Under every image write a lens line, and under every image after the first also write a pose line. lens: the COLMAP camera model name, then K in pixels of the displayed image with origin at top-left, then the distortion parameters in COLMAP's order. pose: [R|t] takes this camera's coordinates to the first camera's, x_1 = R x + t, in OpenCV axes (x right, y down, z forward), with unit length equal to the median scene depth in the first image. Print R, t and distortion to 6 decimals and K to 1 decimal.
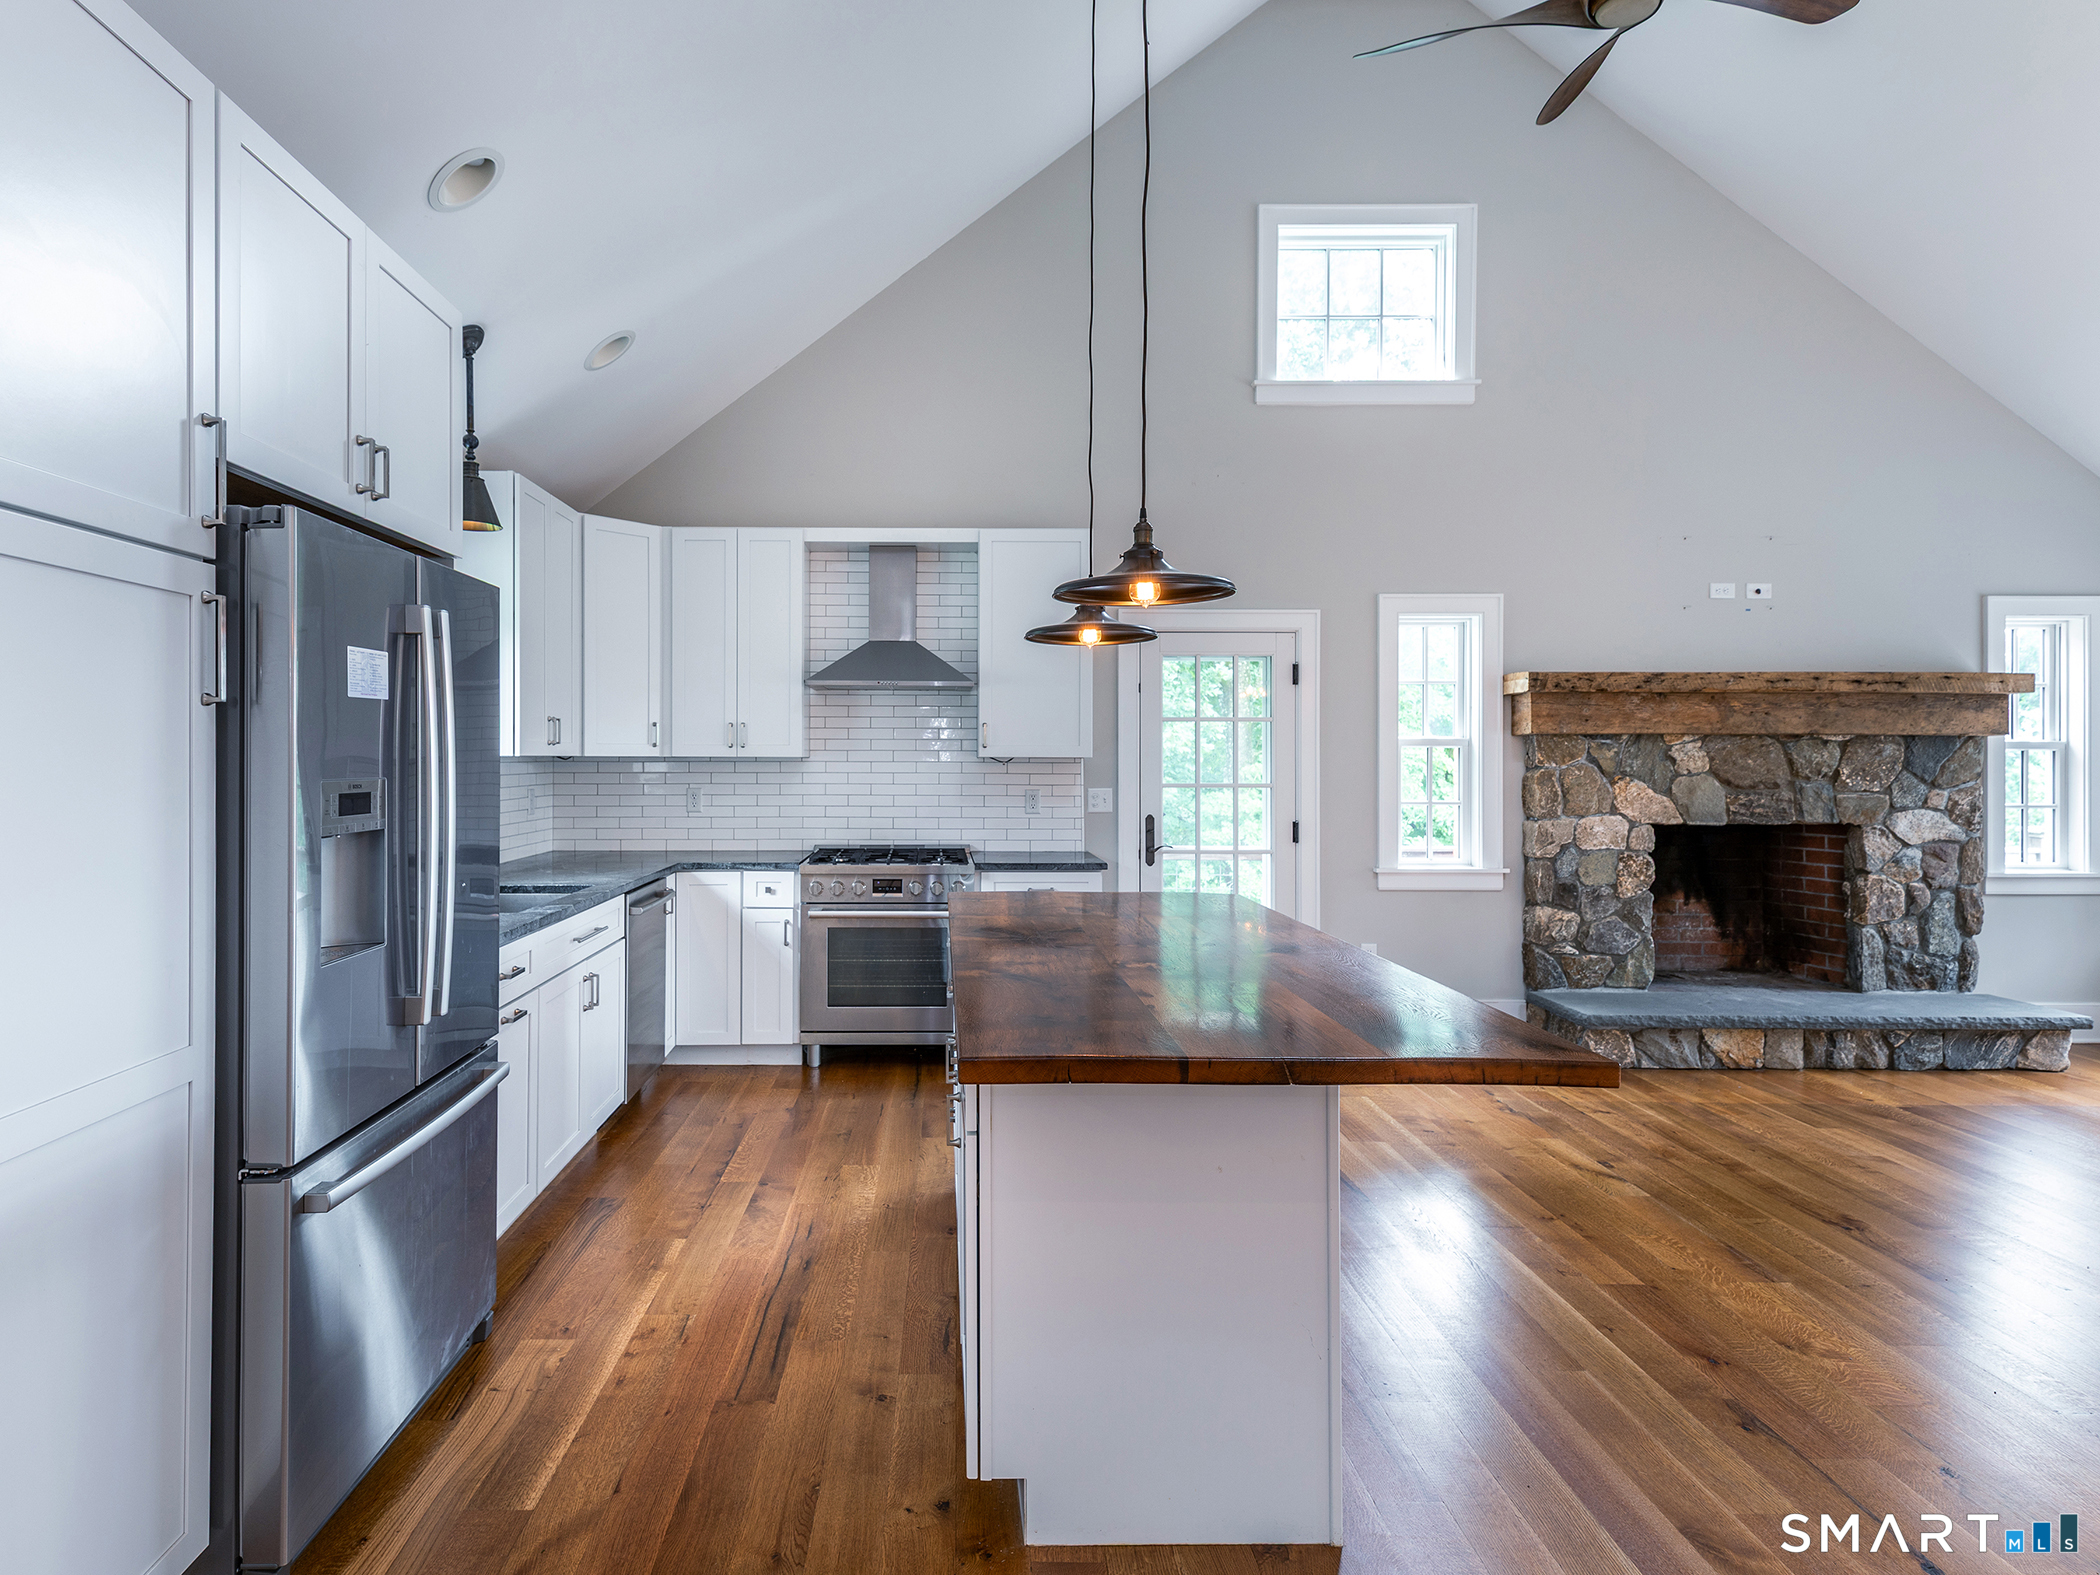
lens RADIAL K [[1162.7, 0, 1045.5], [0, 1162.7, 766.4], [0, 0, 1]] dist [0.034205, -0.007559]
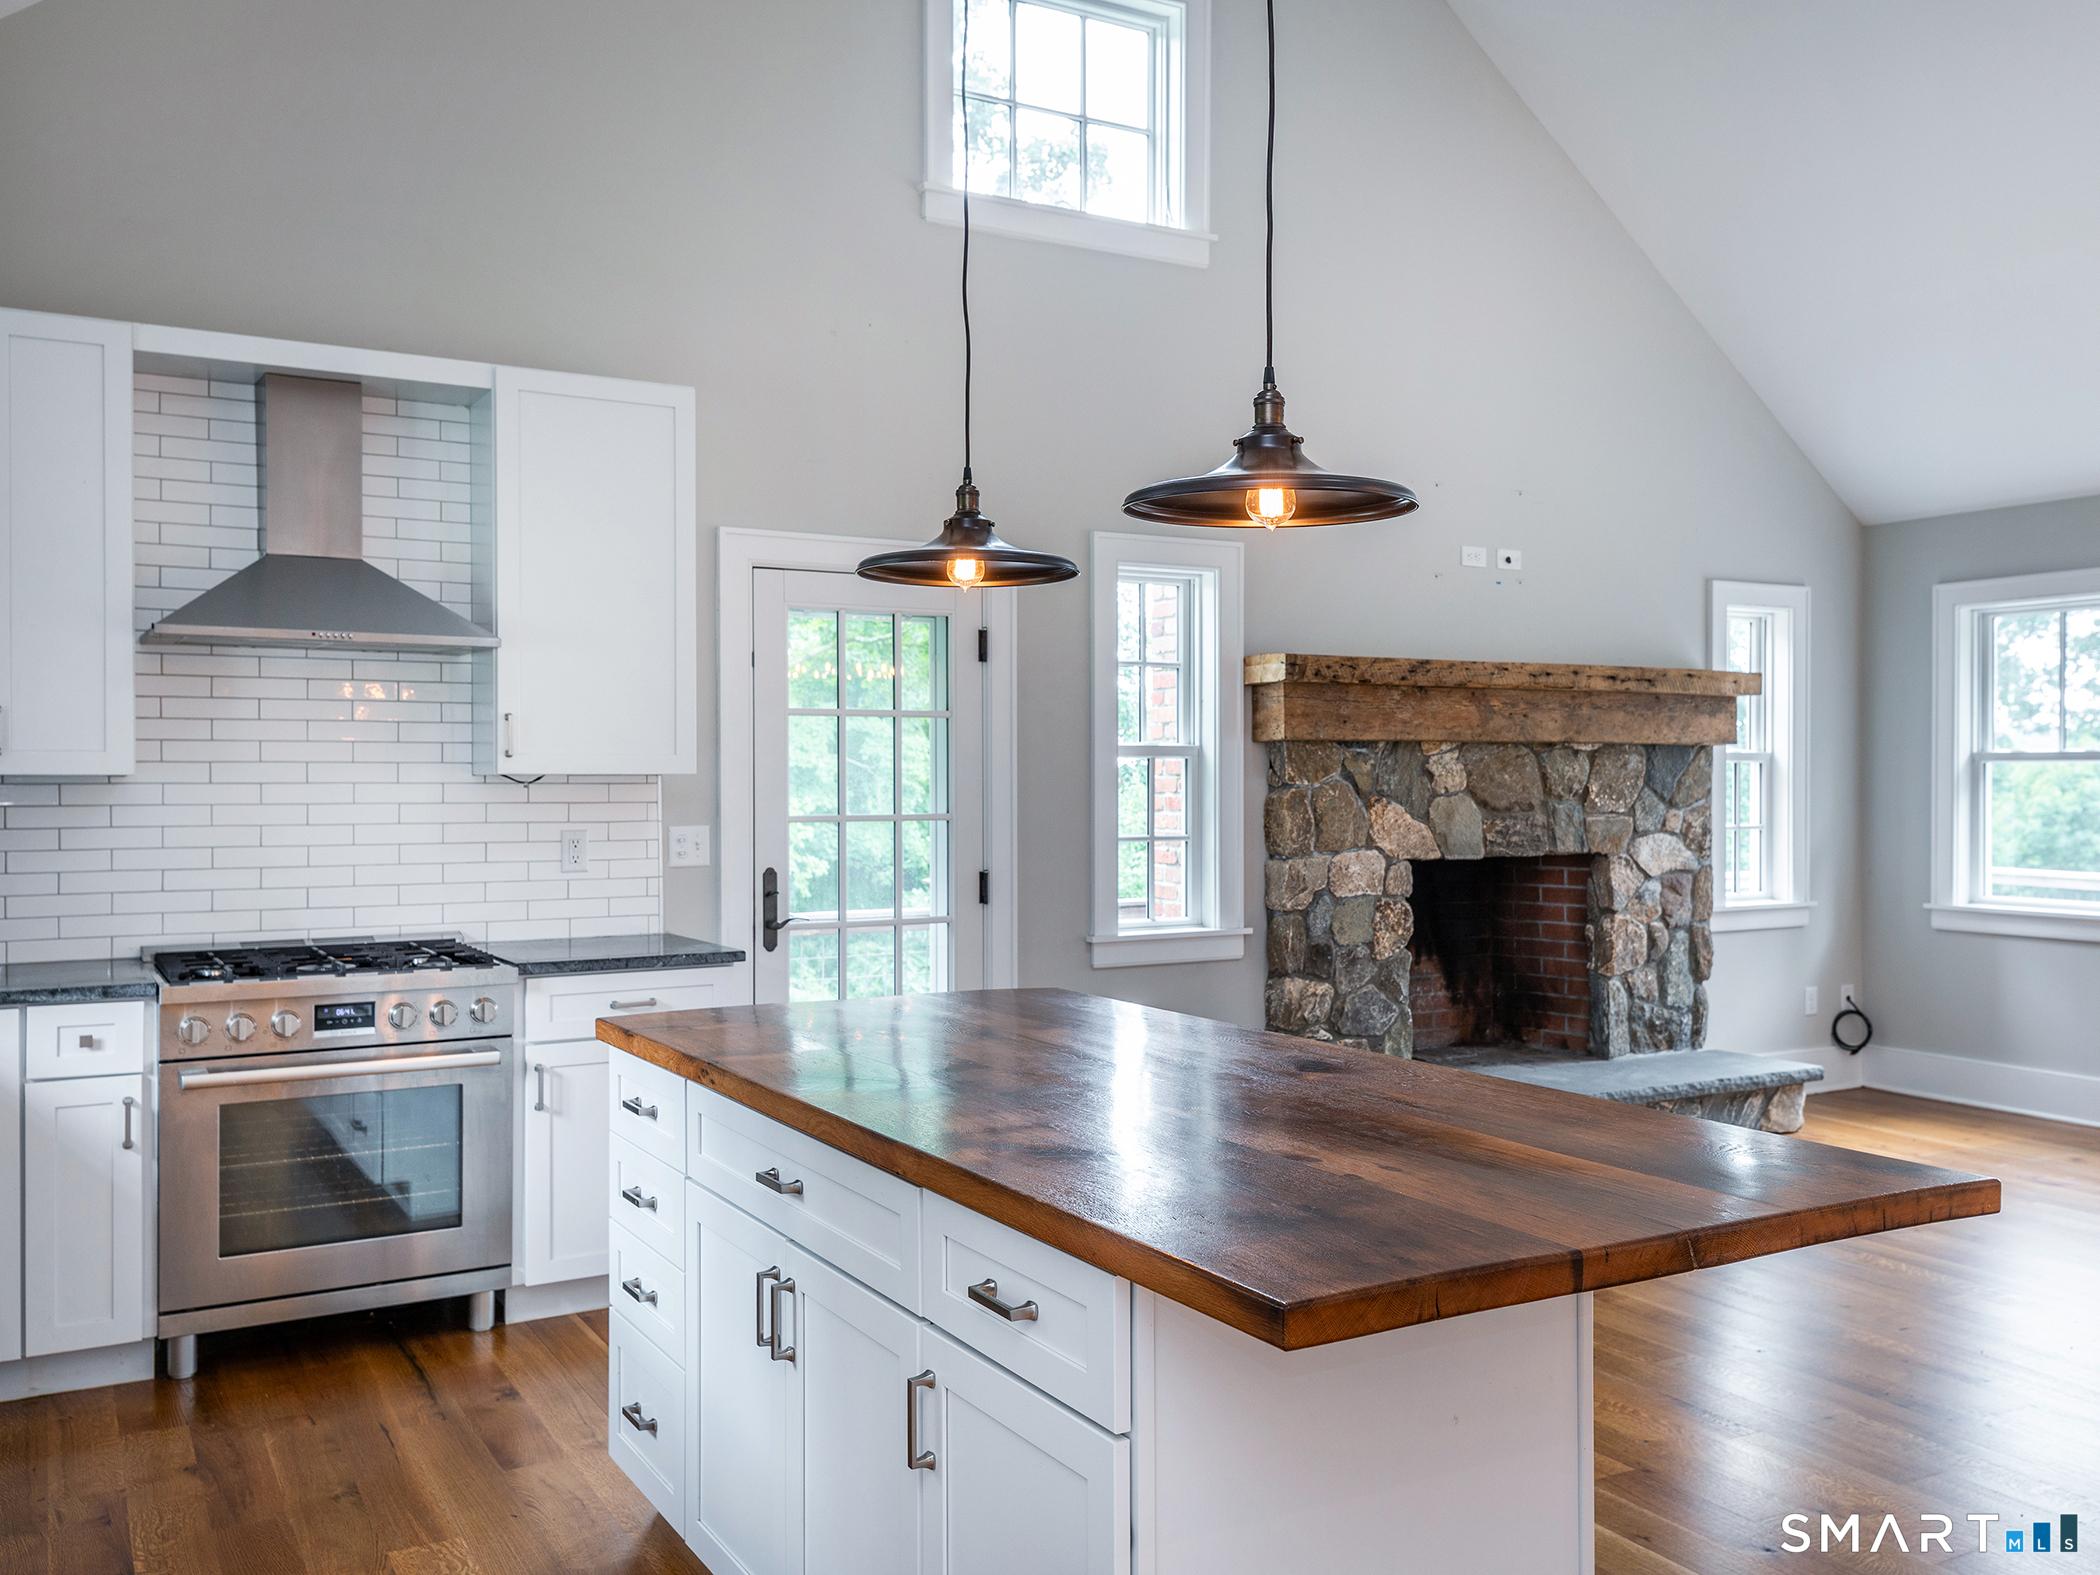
lens RADIAL K [[1778.1, 0, 1056.1], [0, 1778.1, 795.2], [0, 0, 1]] dist [0.071543, -0.047683]
pose [[0.868768, -0.009206, 0.495134, -0.251316], [0.004548, 0.999933, 0.010613, -0.005853], [-0.495198, -0.006969, 0.868752, 0.115809]]
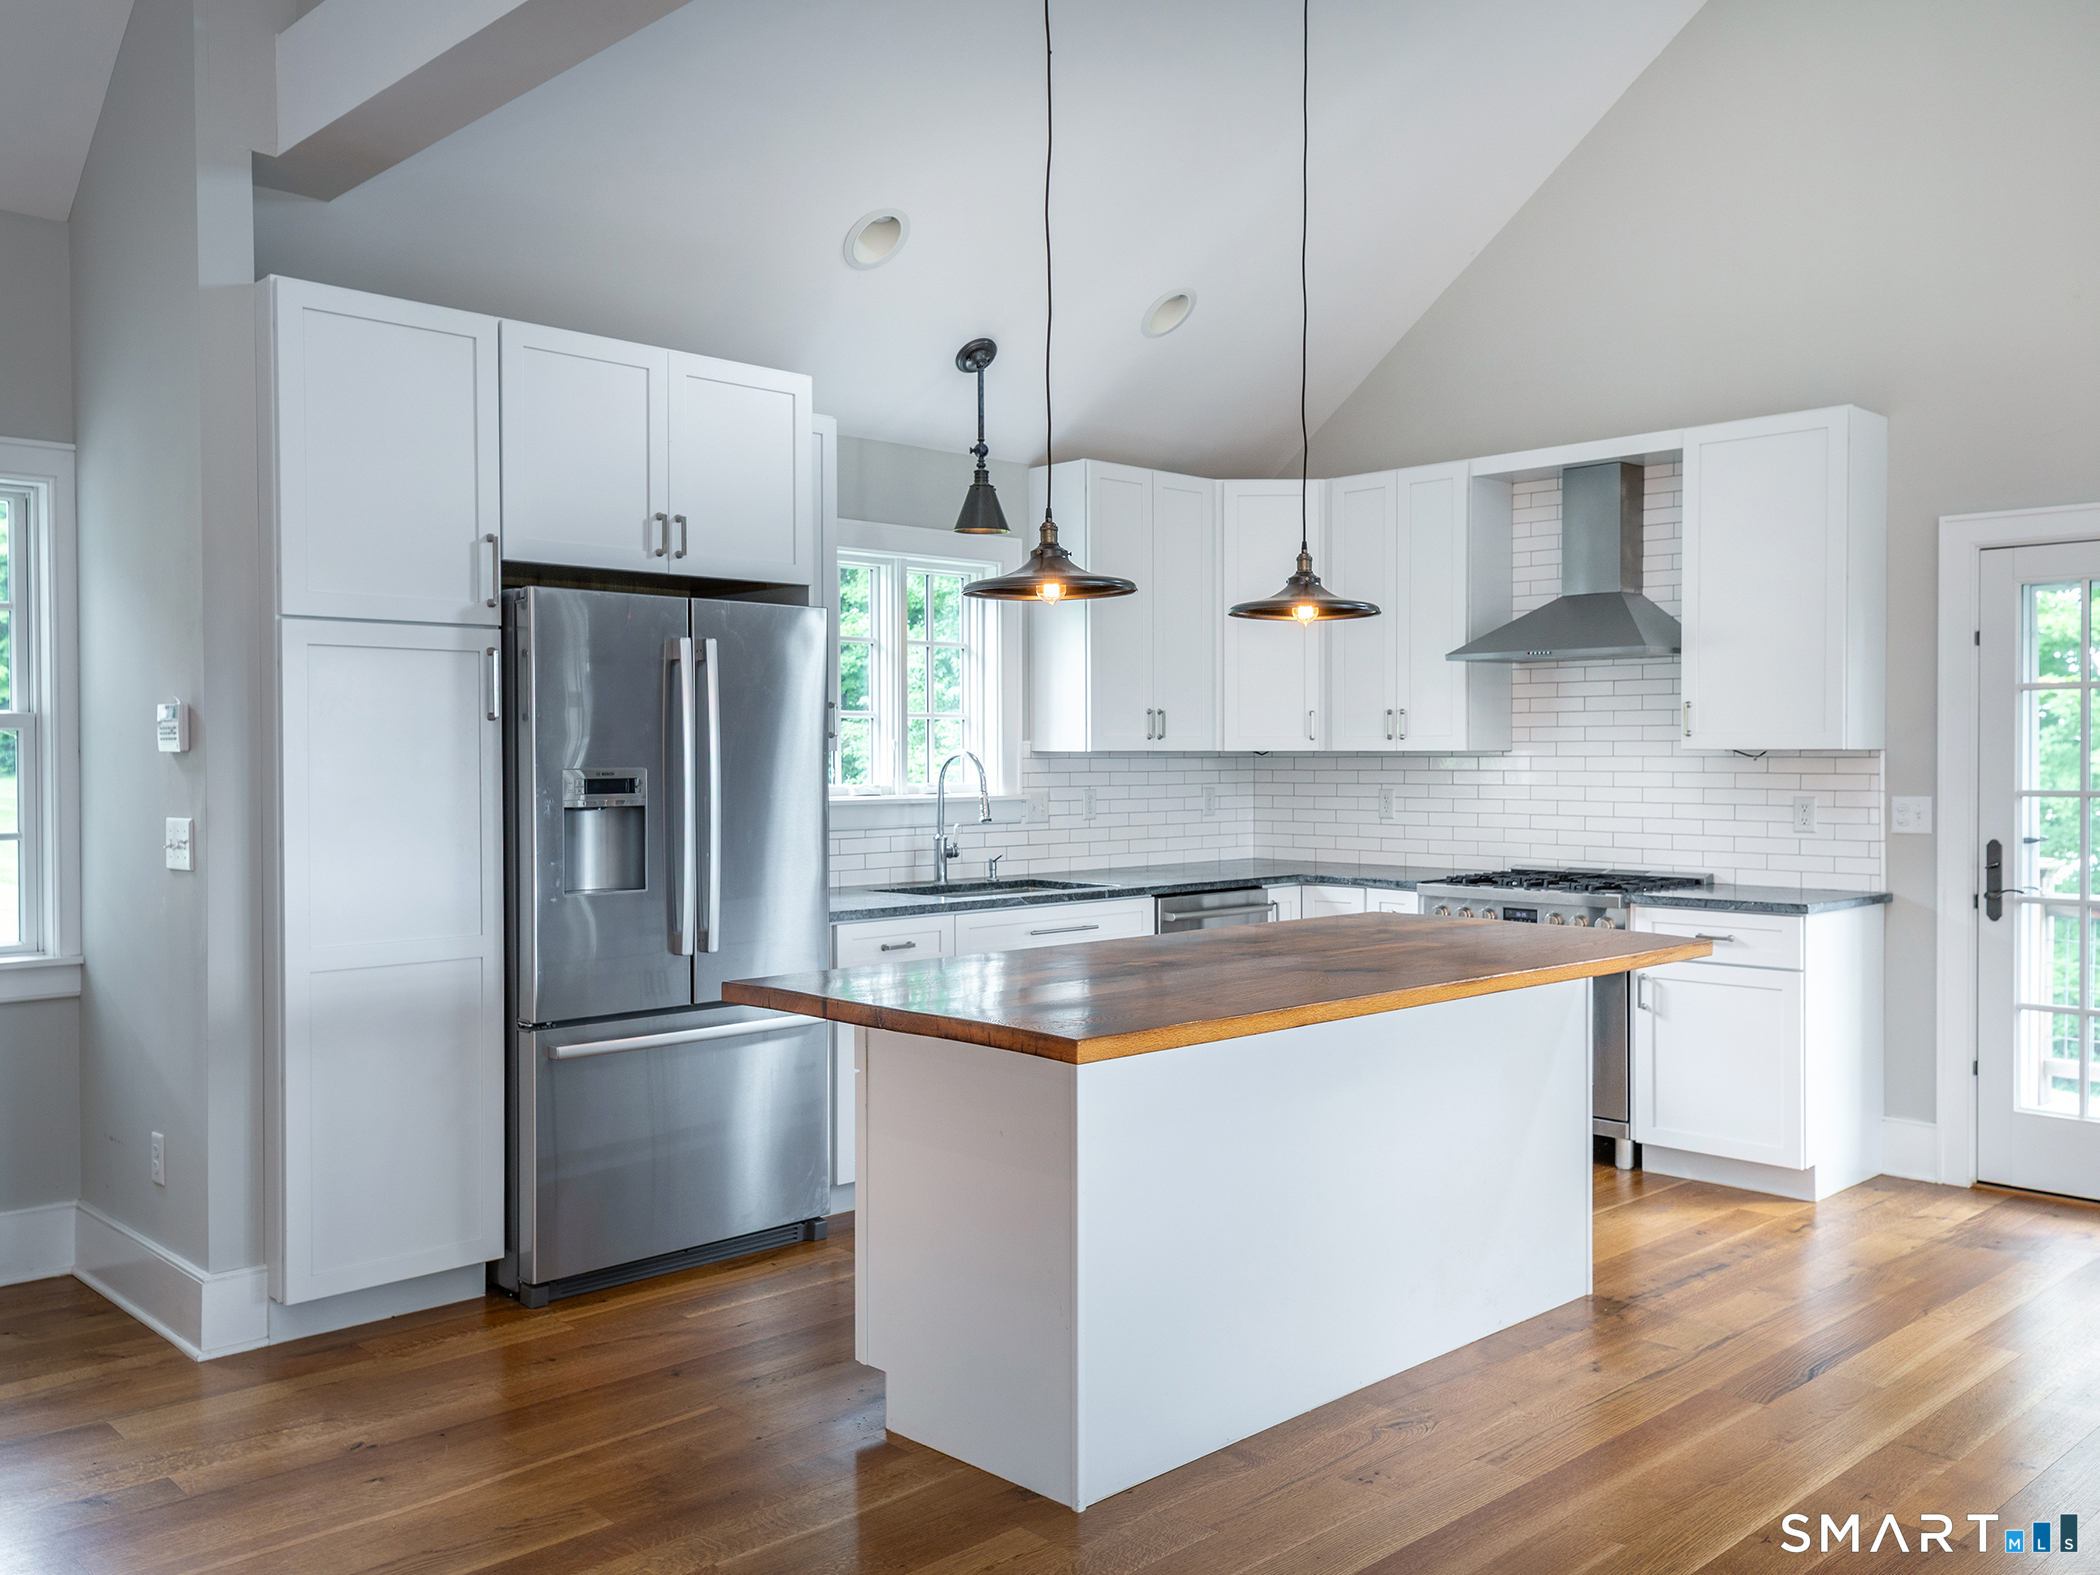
lens RADIAL K [[1730.2, 0, 1050.3], [0, 1730.2, 783.5], [0, 0, 1]] dist [0.044376, 0.000052]
pose [[0.705440, 0.009123, -0.708711, 0.414426], [-0.001748, 0.999937, 0.011132, 0.001599], [0.708767, -0.006614, 0.705411, -0.028612]]
